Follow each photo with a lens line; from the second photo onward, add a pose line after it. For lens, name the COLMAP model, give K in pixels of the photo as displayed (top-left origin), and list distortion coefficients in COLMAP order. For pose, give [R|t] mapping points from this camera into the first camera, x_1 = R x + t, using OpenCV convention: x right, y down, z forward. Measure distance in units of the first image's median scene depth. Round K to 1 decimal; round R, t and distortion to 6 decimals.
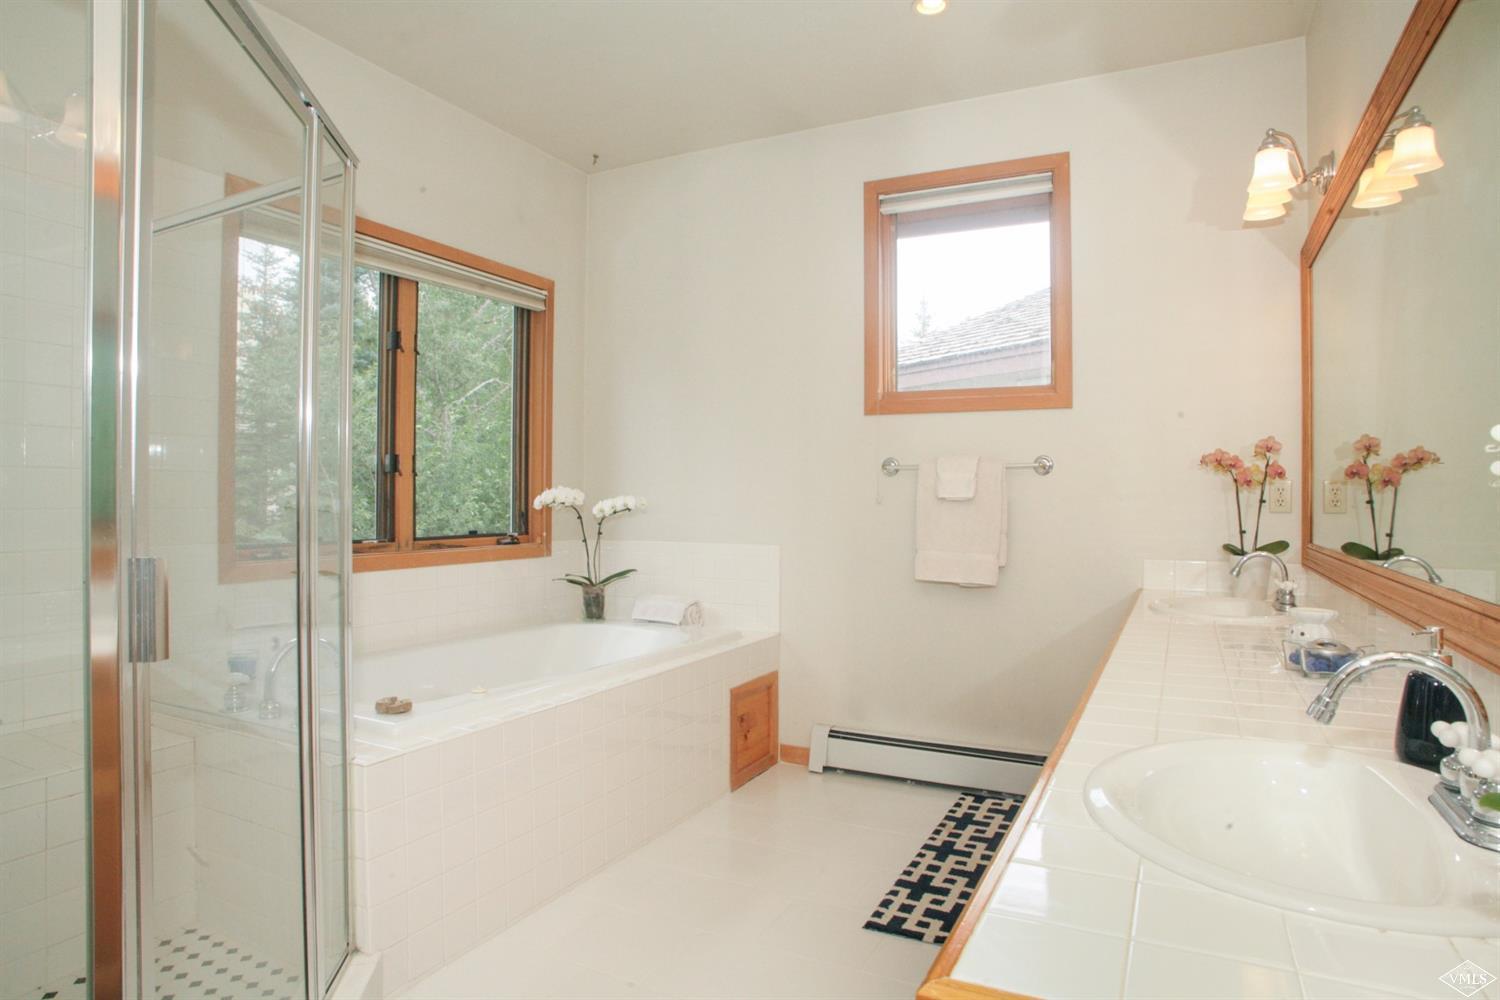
lens RADIAL K [[880.8, 0, 746.5], [0, 880.8, 497.9], [0, 0, 1]] dist [-0.121790, 0.069446]
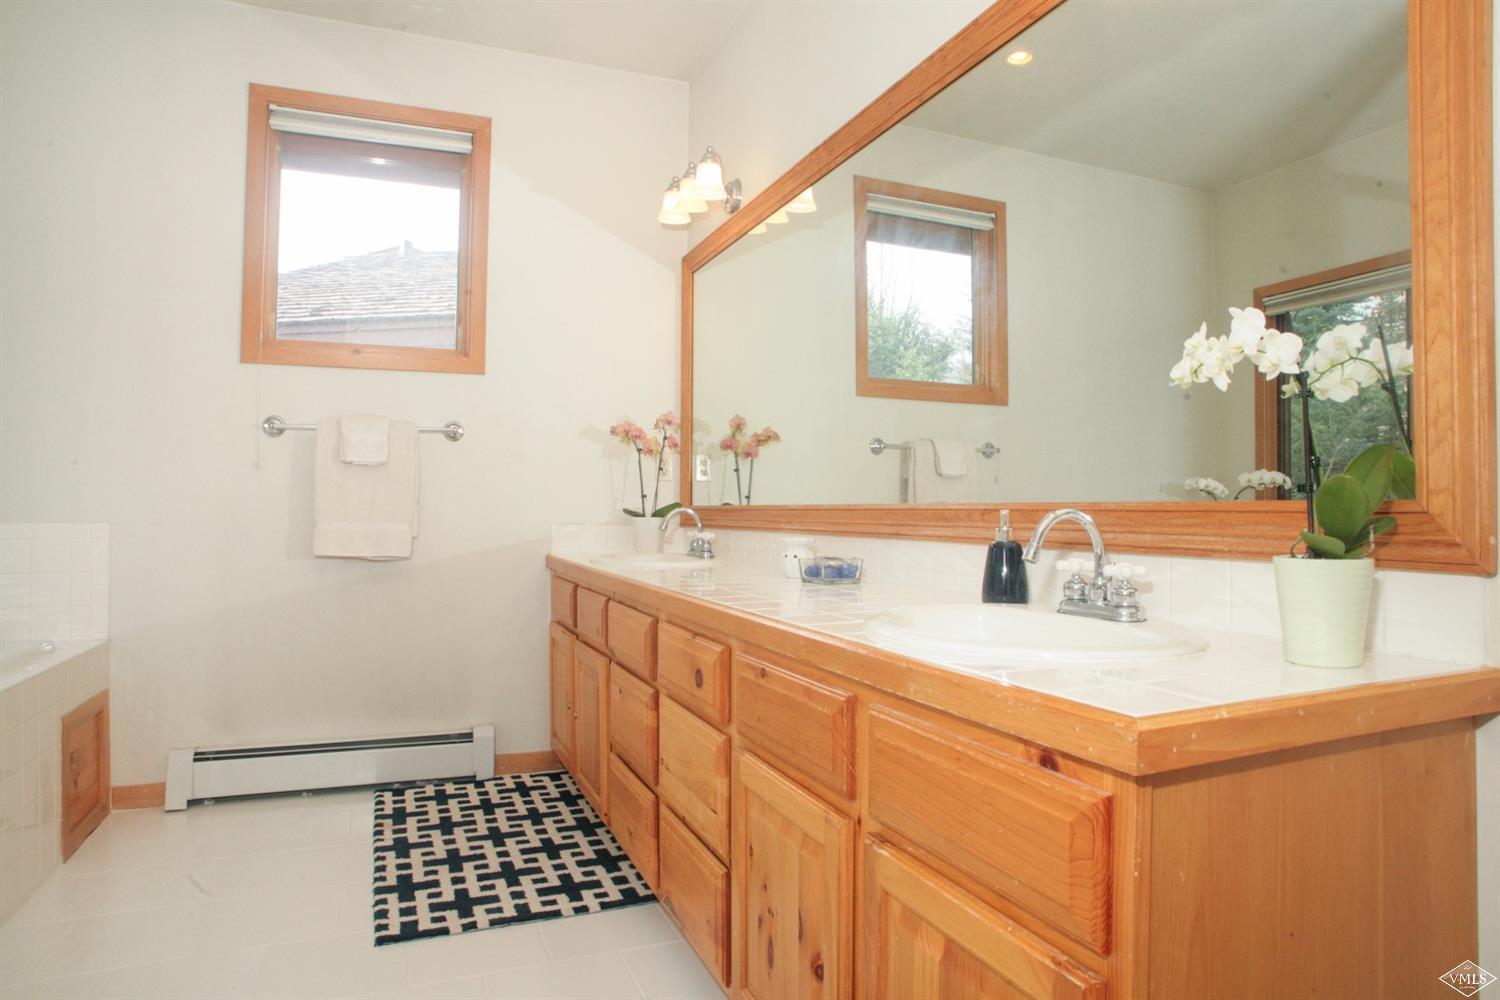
lens RADIAL K [[898.7, 0, 752.2], [0, 898.7, 497.6], [0, 0, 1]] dist [-0.100578, 0.056631]
pose [[0.644336, 0.006633, 0.764713, -0.208802], [0.003008, 0.999933, -0.011208, 0.050230], [-0.764736, 0.009522, 0.644273, 0.114299]]
